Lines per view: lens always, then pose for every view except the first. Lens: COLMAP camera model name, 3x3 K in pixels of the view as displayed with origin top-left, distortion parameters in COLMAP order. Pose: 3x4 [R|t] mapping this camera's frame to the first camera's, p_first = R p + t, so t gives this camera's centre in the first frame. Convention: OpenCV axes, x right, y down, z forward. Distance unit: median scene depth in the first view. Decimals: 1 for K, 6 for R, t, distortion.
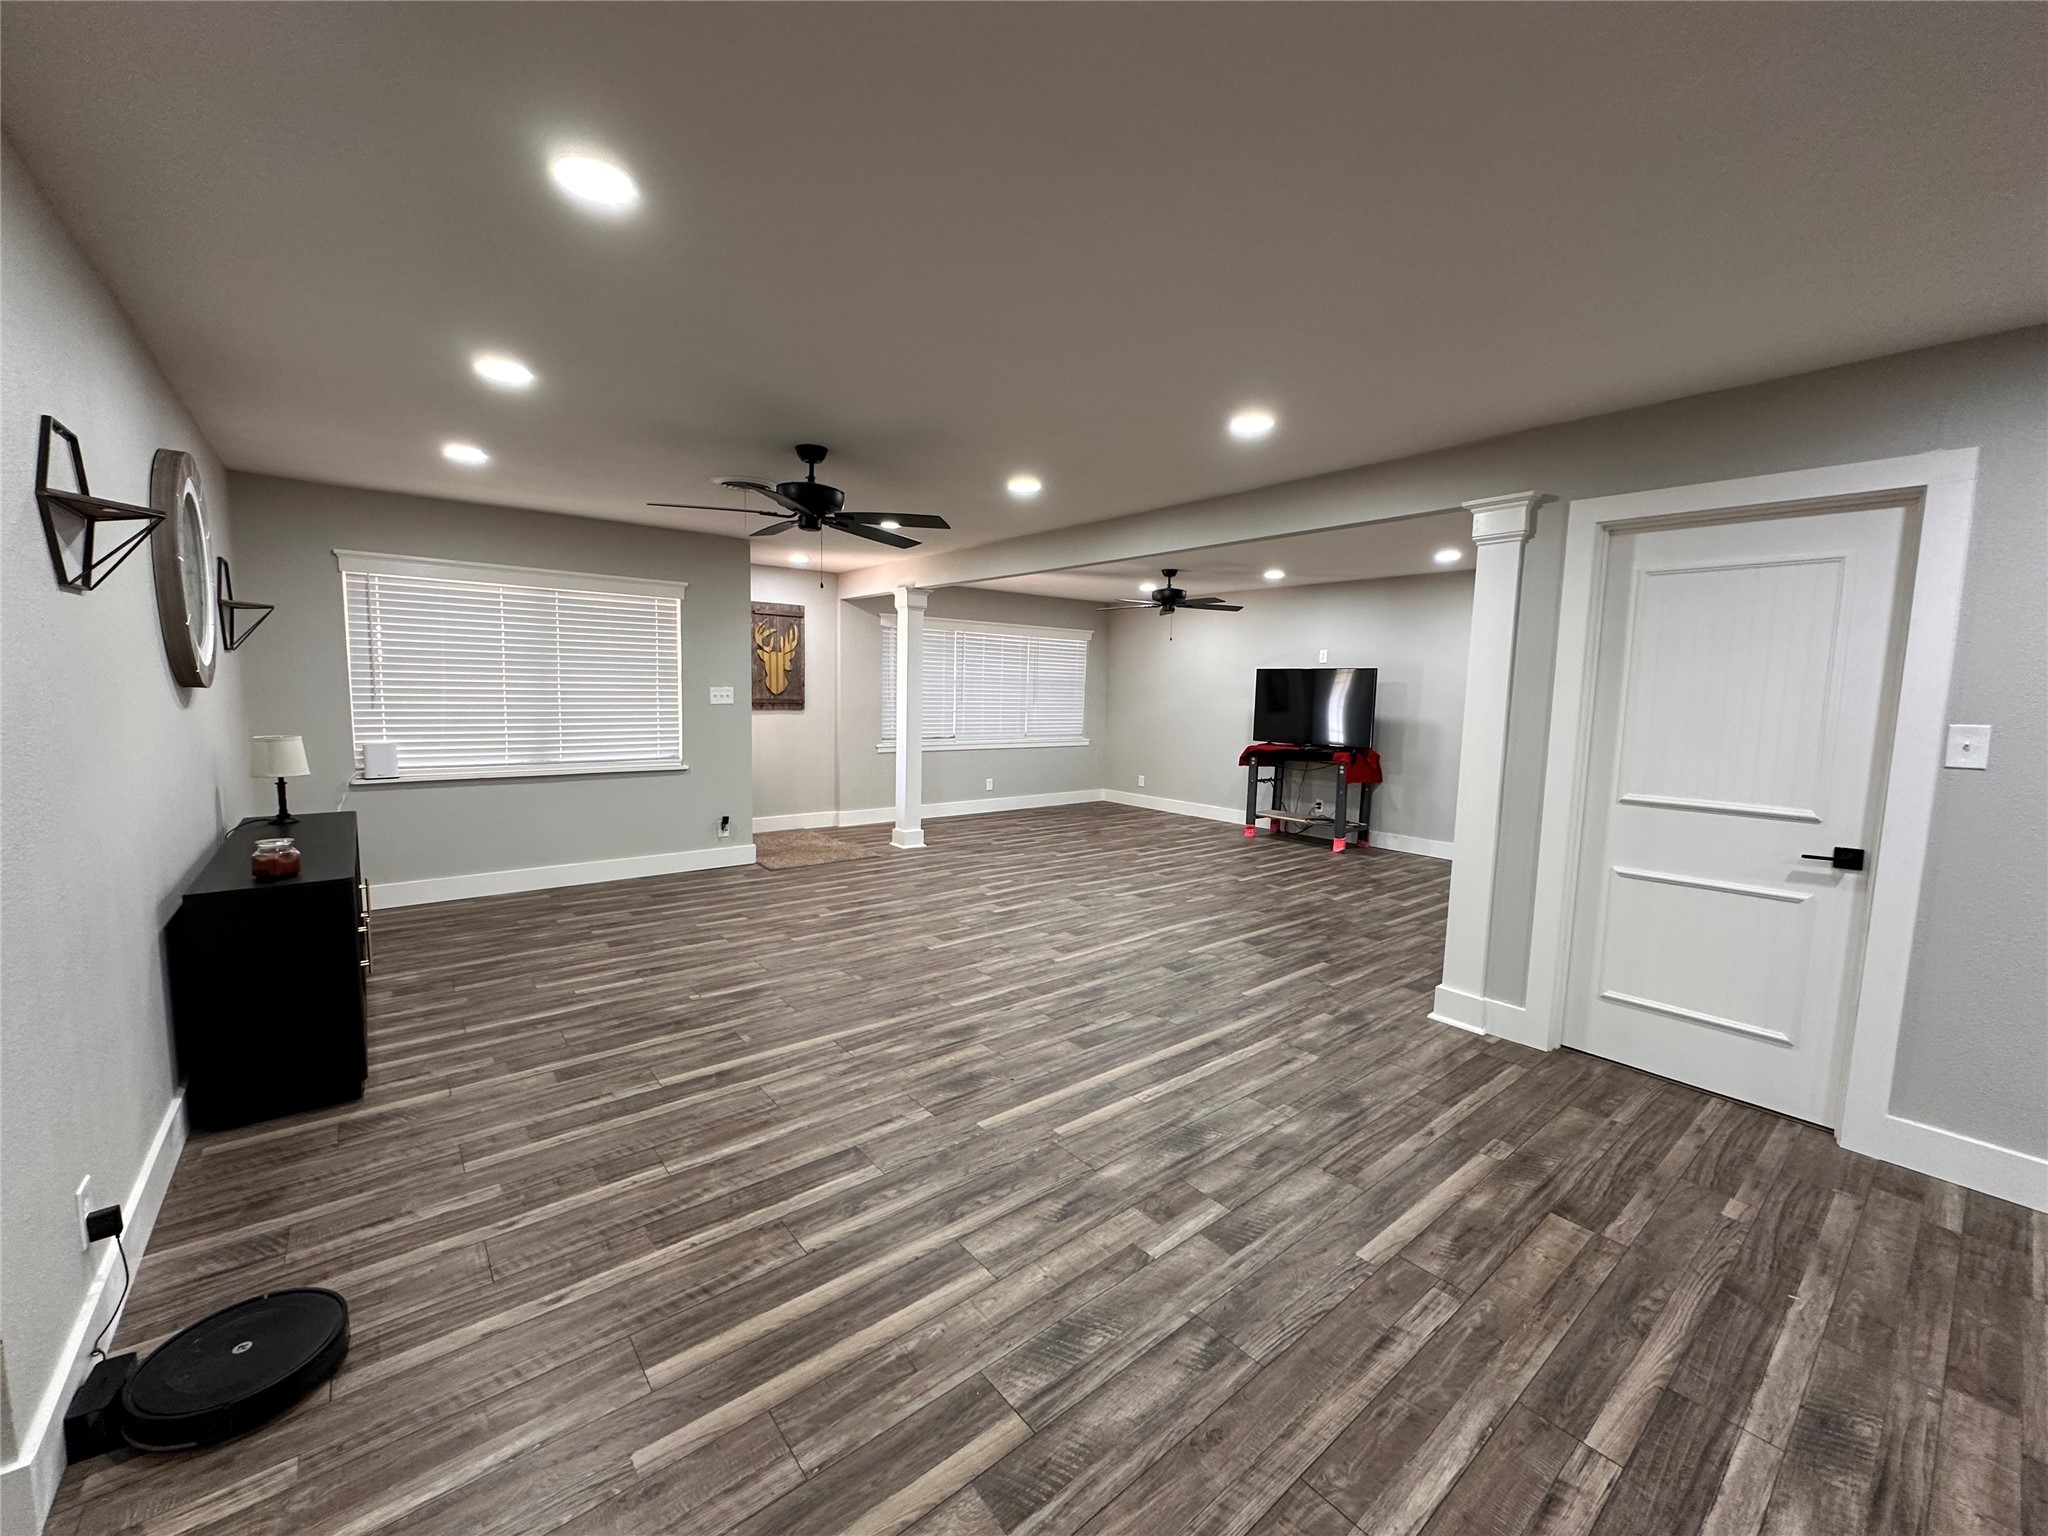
lens RADIAL K [[818.6, 0, 1017.4], [0, 818.6, 767.4], [0, 0, 1]] dist [-0.003086, 0.001231]
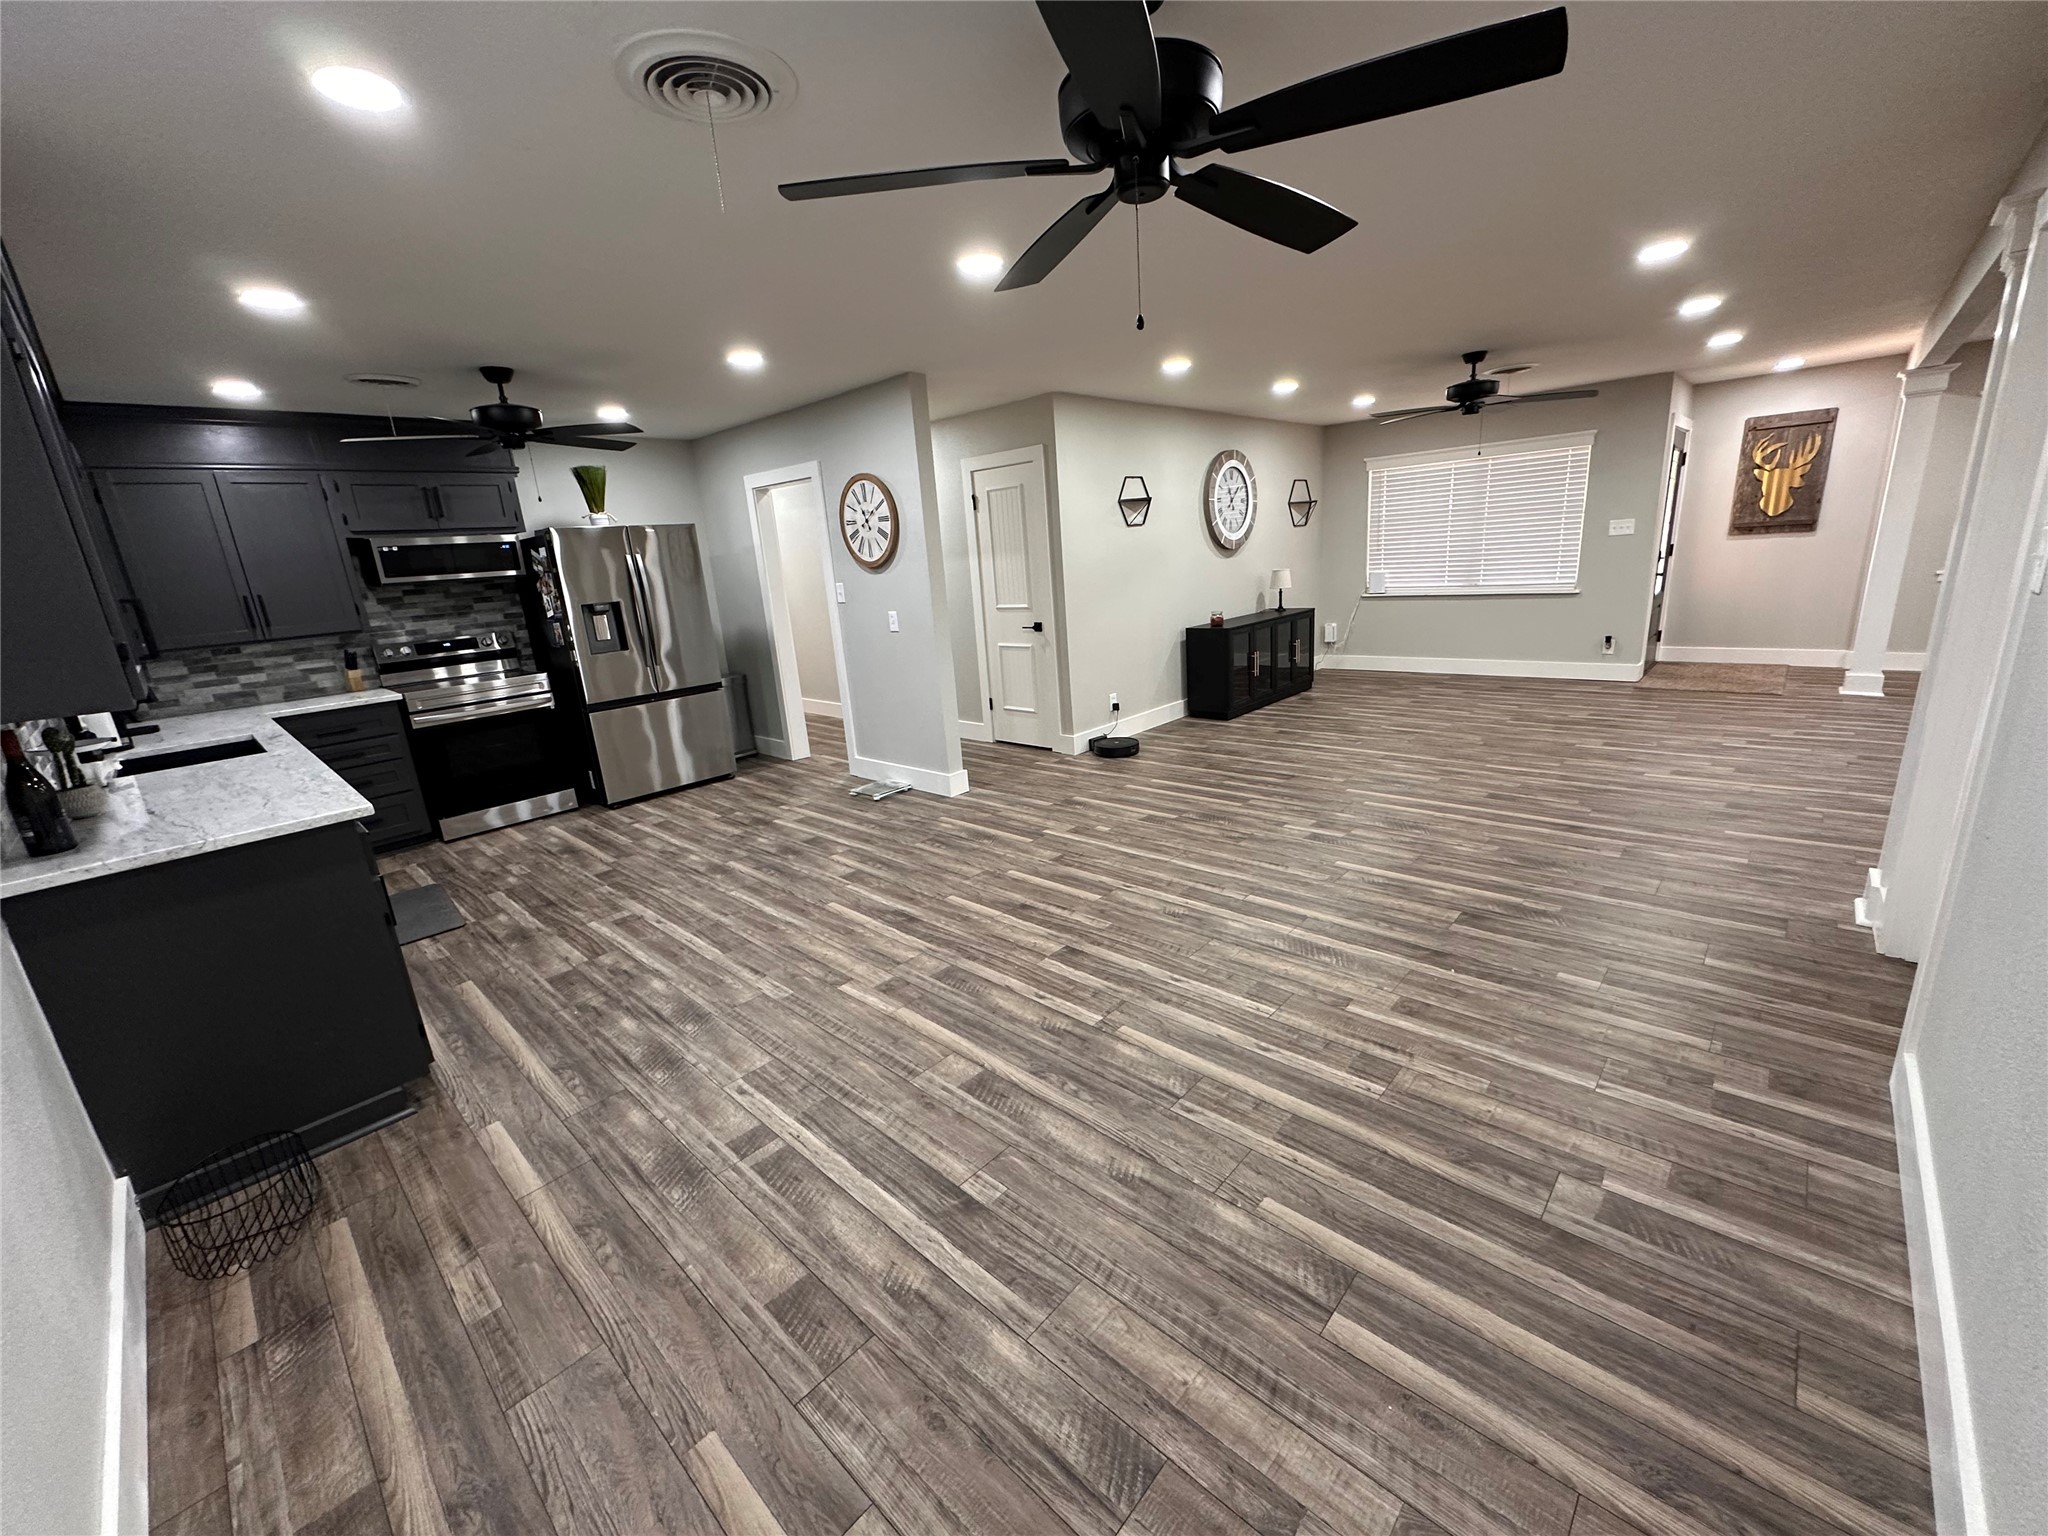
lens RADIAL K [[818.6, 0, 1031.3], [0, 818.6, 776.5], [0, 0, 1]] dist [-0.003086, 0.001231]
pose [[0.140255, 0.233636, -0.962155, 1.391504], [-0.024162, 0.972279, 0.232572, 0.008463], [0.989821, -0.009372, 0.142012, 0.053648]]
